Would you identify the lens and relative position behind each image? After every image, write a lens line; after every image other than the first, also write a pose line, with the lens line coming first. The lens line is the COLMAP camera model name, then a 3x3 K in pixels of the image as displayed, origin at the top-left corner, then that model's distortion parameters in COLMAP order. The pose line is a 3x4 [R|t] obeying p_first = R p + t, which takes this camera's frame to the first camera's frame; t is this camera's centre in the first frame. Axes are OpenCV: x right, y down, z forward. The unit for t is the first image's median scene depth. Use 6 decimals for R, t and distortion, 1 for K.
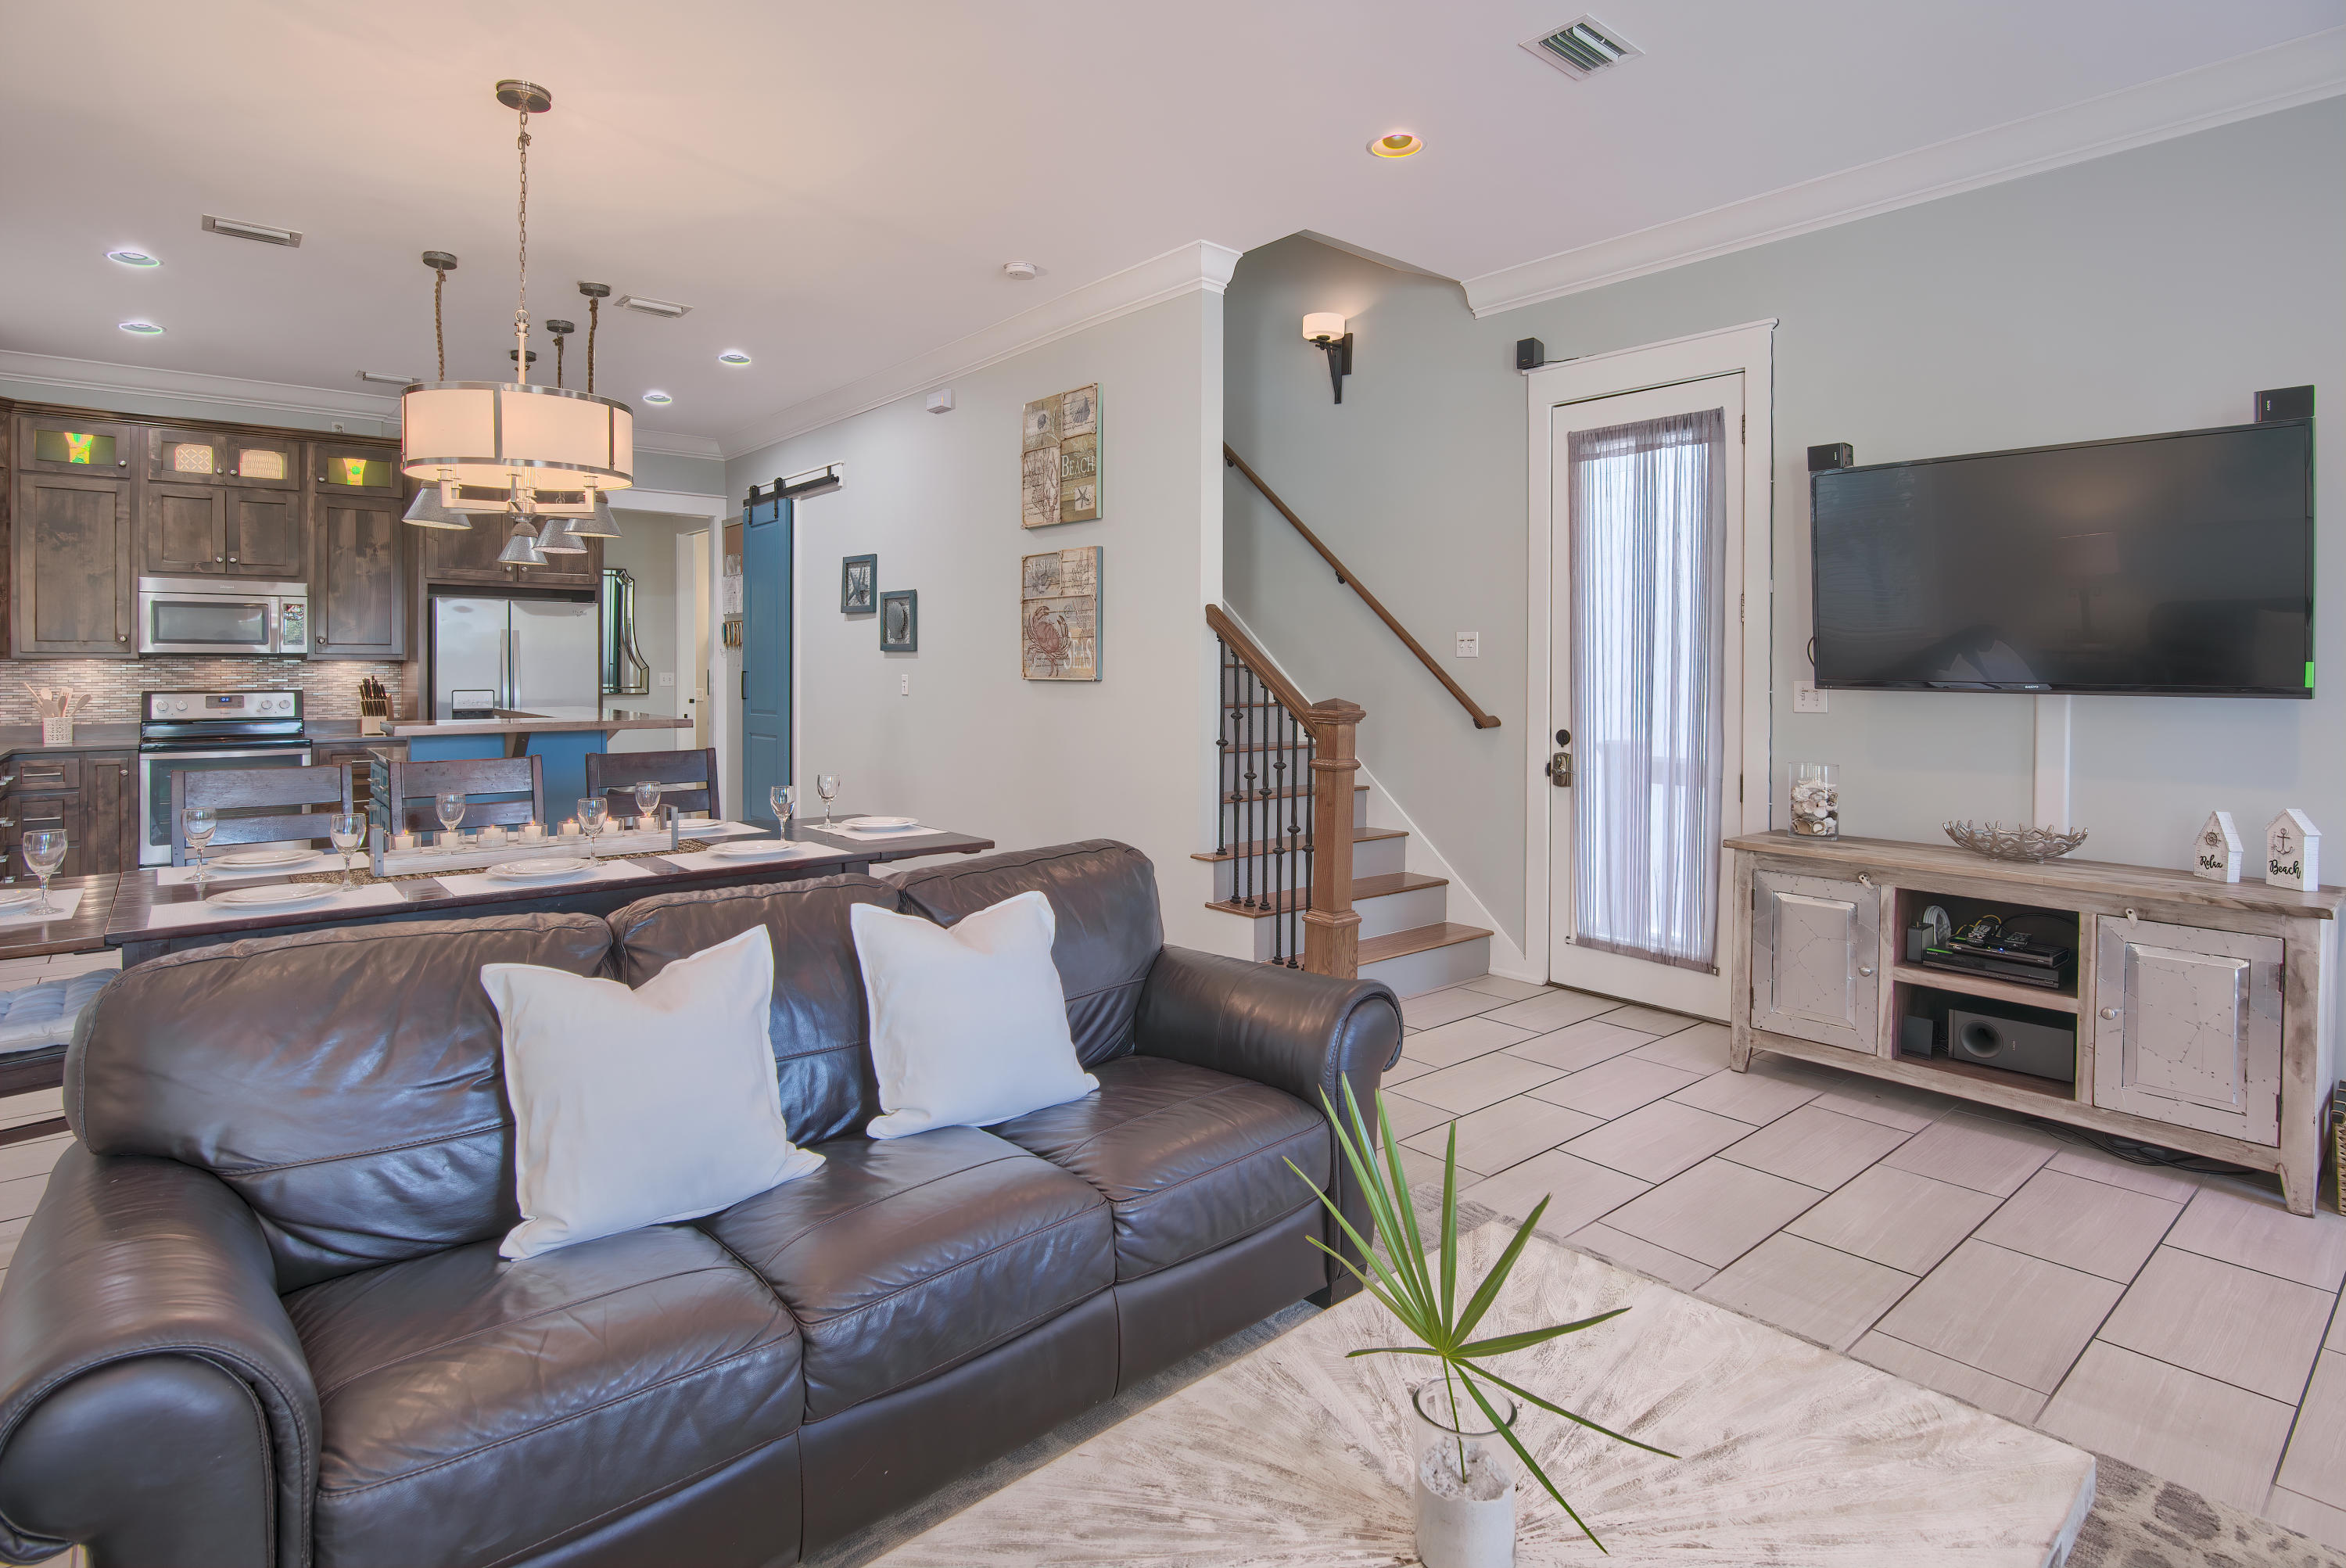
lens RADIAL K [[1181.7, 0, 1175.1], [0, 1181.7, 674.9], [0, 0, 1]] dist [-0.013518, -0.001251]
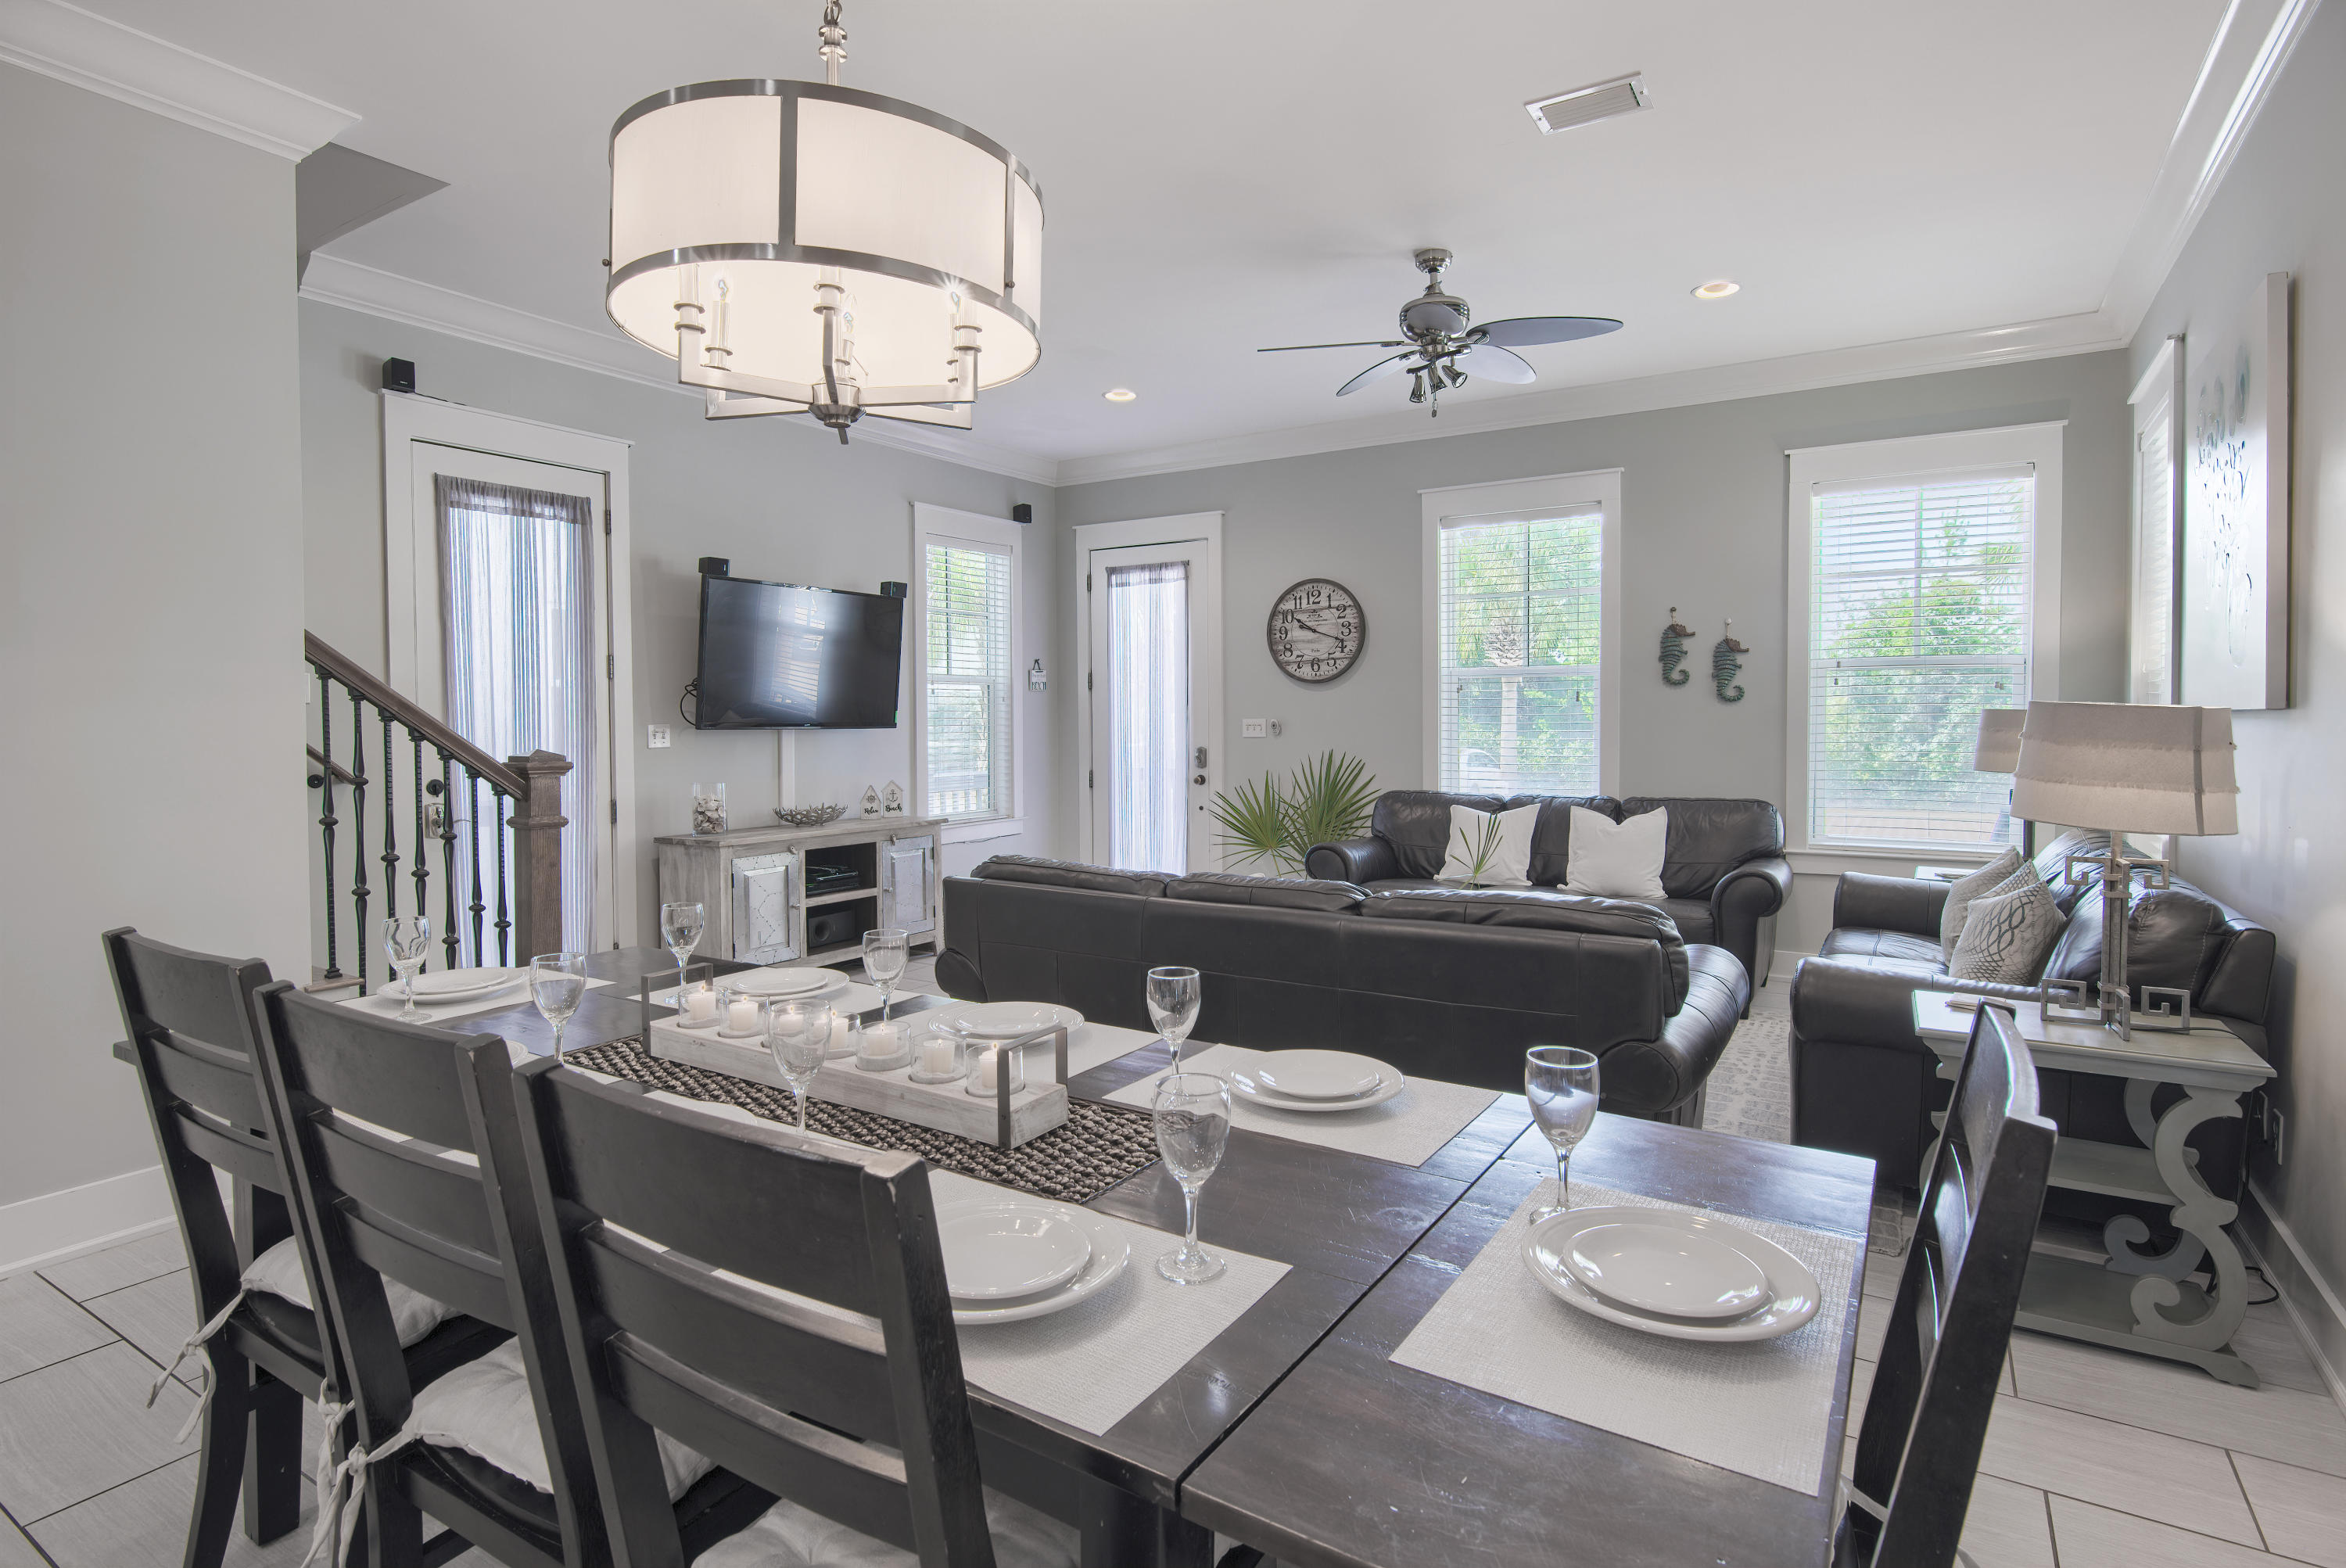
lens RADIAL K [[1181.7, 0, 1255.2], [0, 1181.7, 741.4], [0, 0, 1]] dist [-0.013518, -0.001251]
pose [[-0.352503, -0.019054, 0.935617, -0.598763], [0.013443, 0.999586, 0.025422, -0.000999], [-0.935714, 0.021539, -0.352101, 0.530986]]
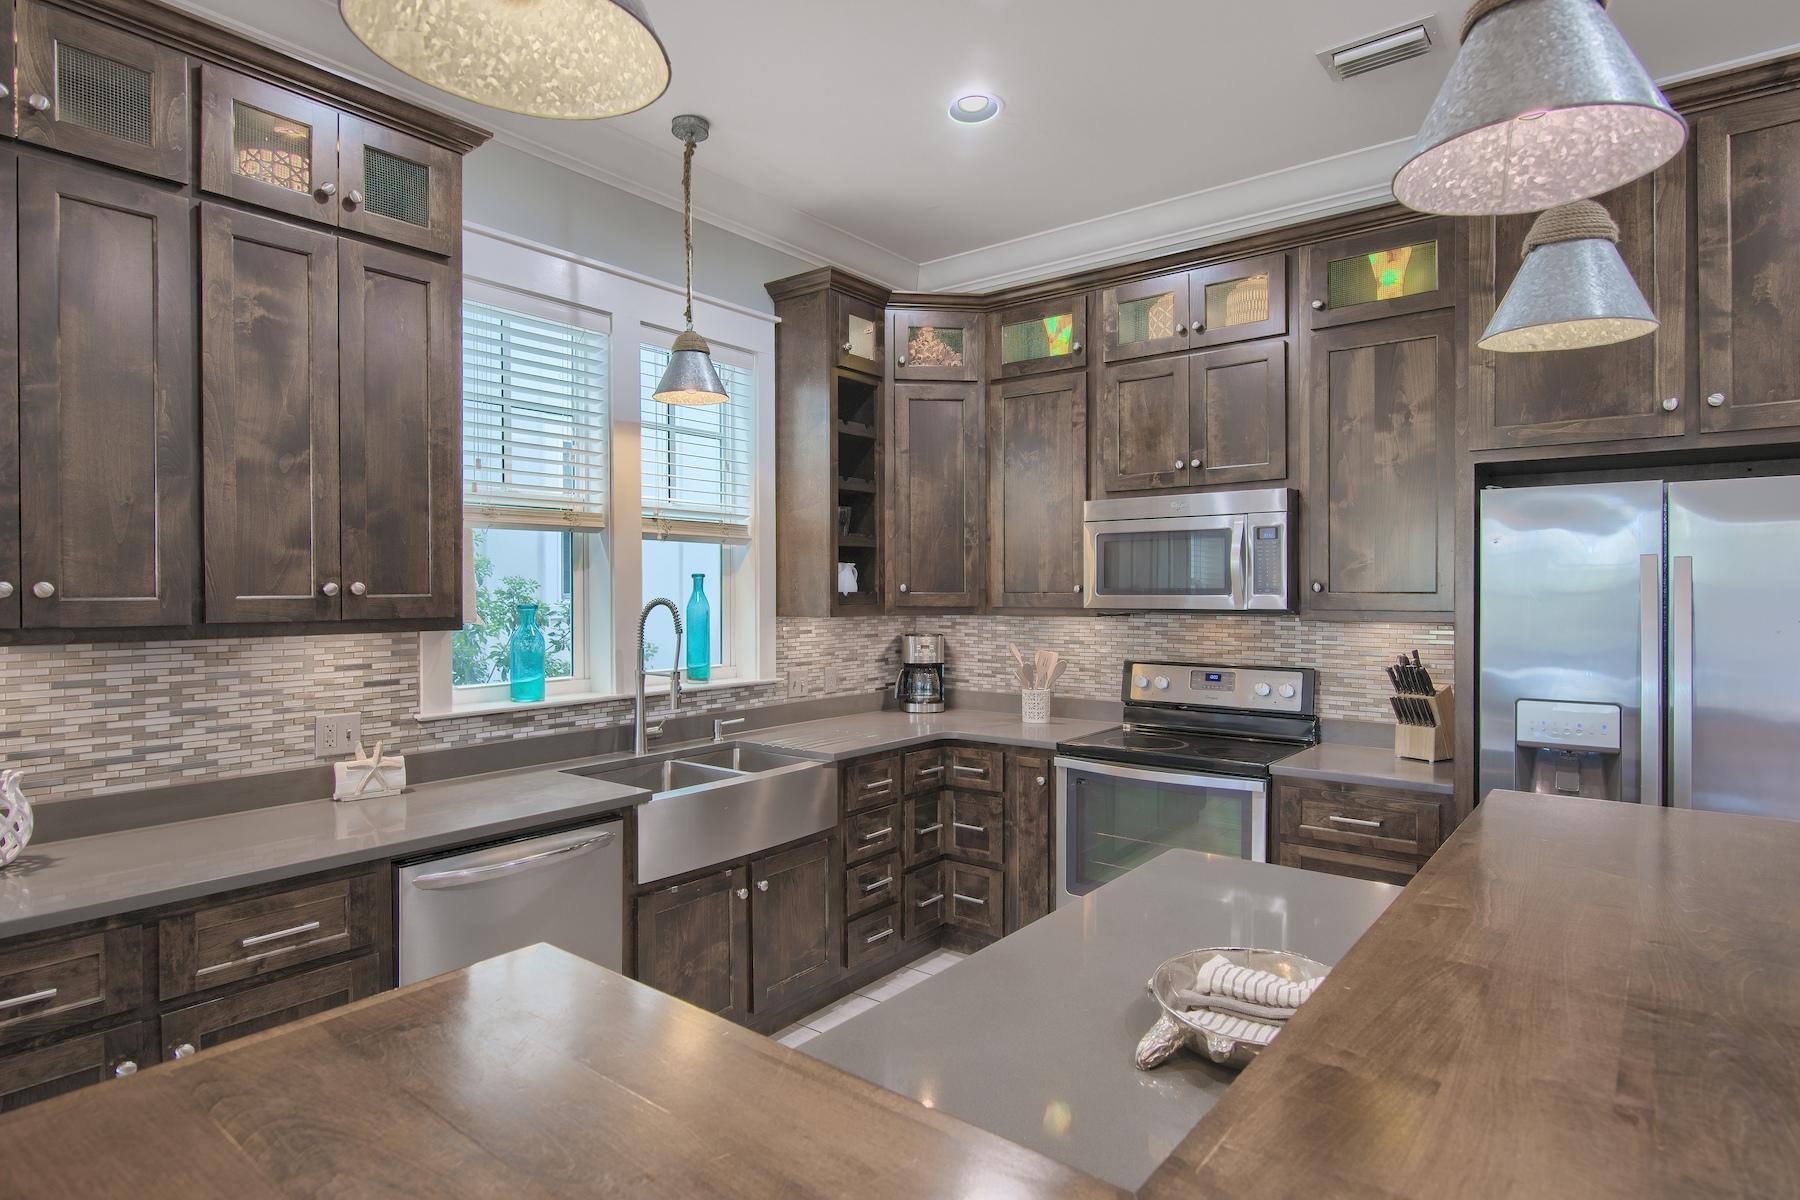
lens RADIAL K [[946.0, 0, 906.7], [0, 946.0, 589.2], [0, 0, 1]] dist [-0.008178, -0.003028]
pose [[0.212622, -0.003069, -0.977130, -0.357091], [-0.007714, 0.999959, -0.004819, -0.027450], [0.977104, 0.008562, 0.212589, 0.782167]]
